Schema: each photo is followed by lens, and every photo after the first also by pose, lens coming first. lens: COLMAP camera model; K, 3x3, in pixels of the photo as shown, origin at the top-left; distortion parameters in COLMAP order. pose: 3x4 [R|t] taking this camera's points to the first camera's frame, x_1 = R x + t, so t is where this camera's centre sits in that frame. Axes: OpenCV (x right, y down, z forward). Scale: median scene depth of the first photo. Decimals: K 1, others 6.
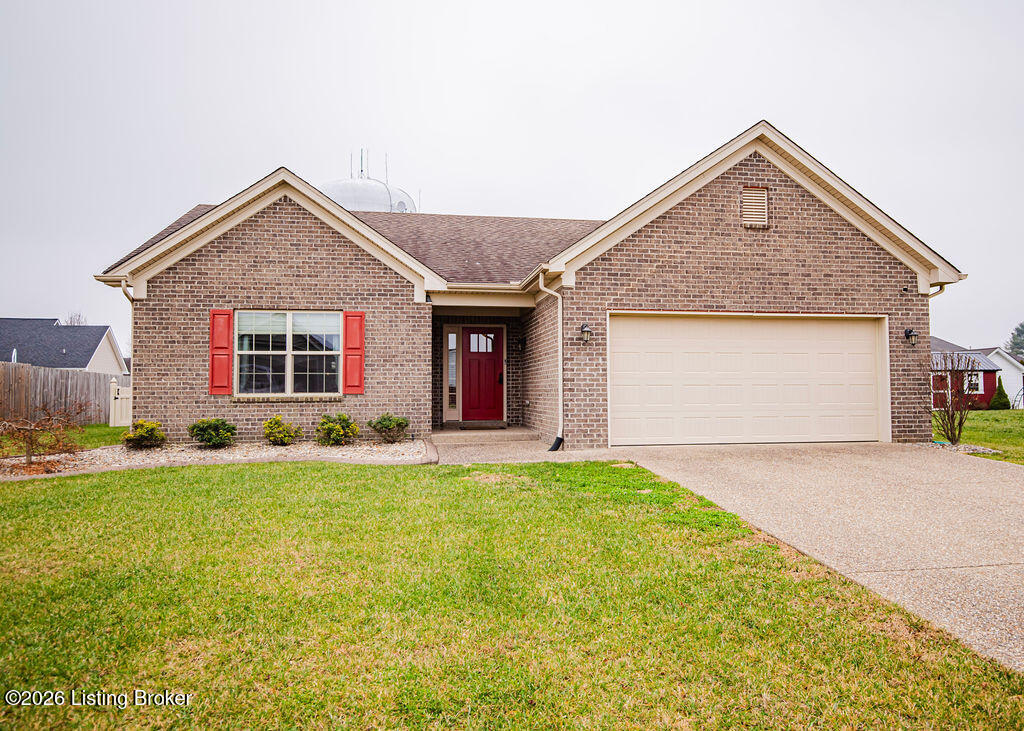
lens RADIAL K [[668.1, 0, 520.2], [0, 668.1, 364.2], [0, 0, 1]] dist [0.003290, 0.002695]
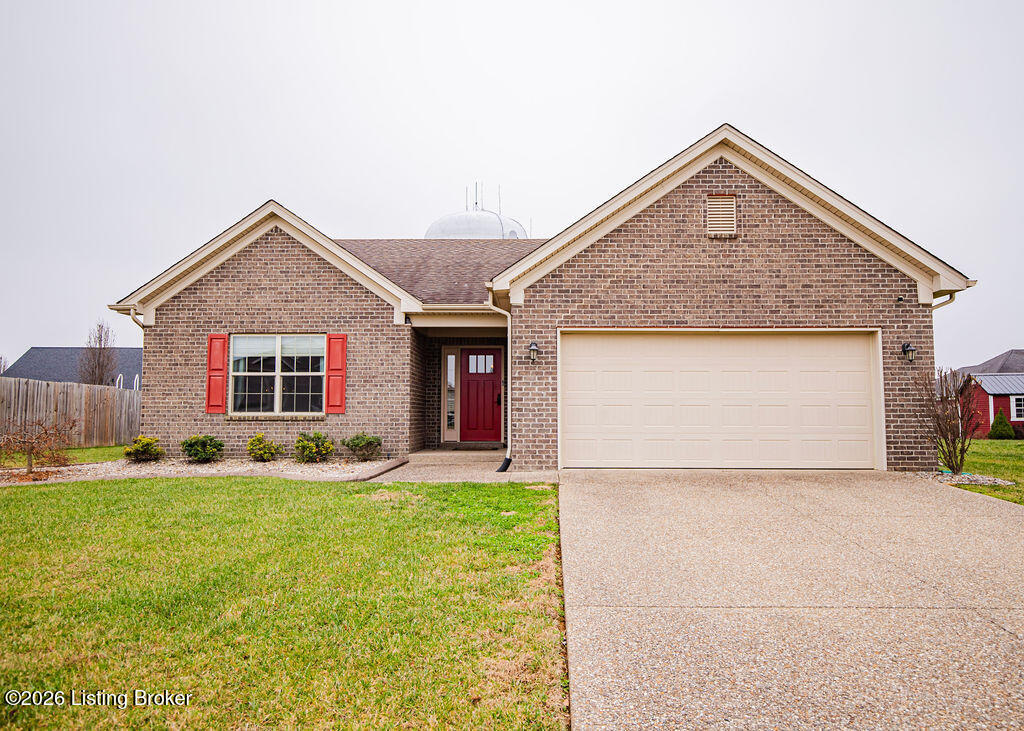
lens RADIAL K [[668.1, 0, 509.8], [0, 668.1, 367.9], [0, 0, 1]] dist [0.003290, 0.002695]
pose [[0.983575, -0.006638, -0.180379, 0.218955], [0.000960, 0.999502, -0.031549, 0.007462], [0.180499, 0.030858, 0.983091, 0.029192]]
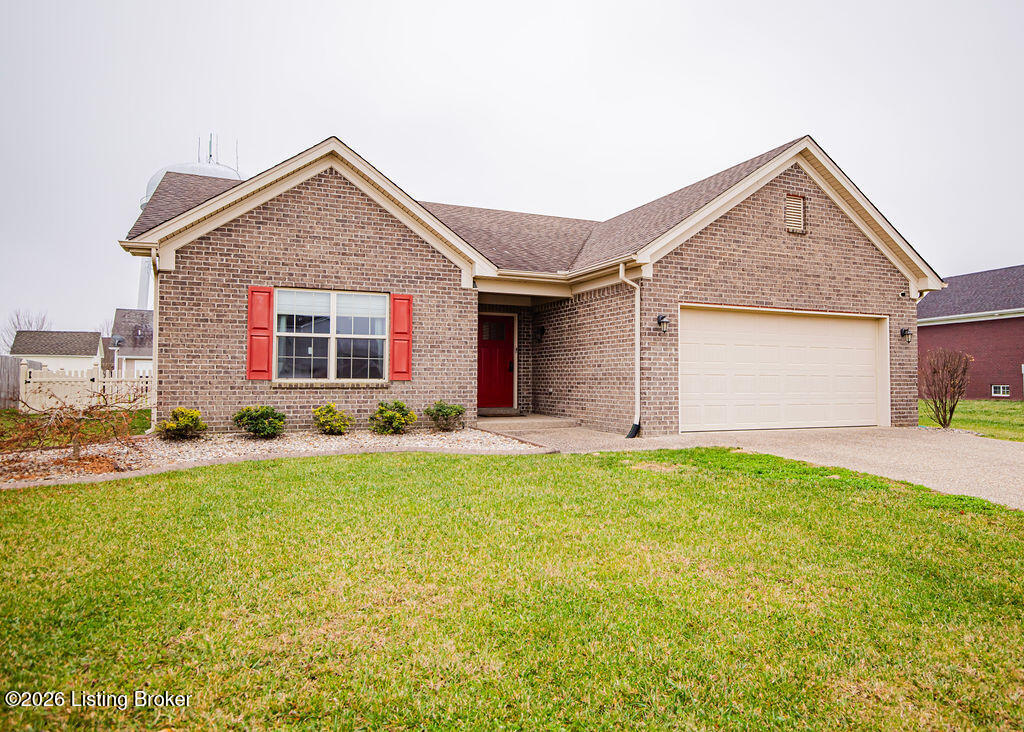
lens RADIAL K [[622.9, 0, 511.9], [0, 622.9, 358.3], [0, 0, 1]] dist [-0.003139, -0.001454]
pose [[0.975299, 0.017034, 0.220232, -0.311568], [-0.018512, 0.999818, 0.004650, 0.006263], [-0.220113, -0.008612, 0.975436, 0.099039]]
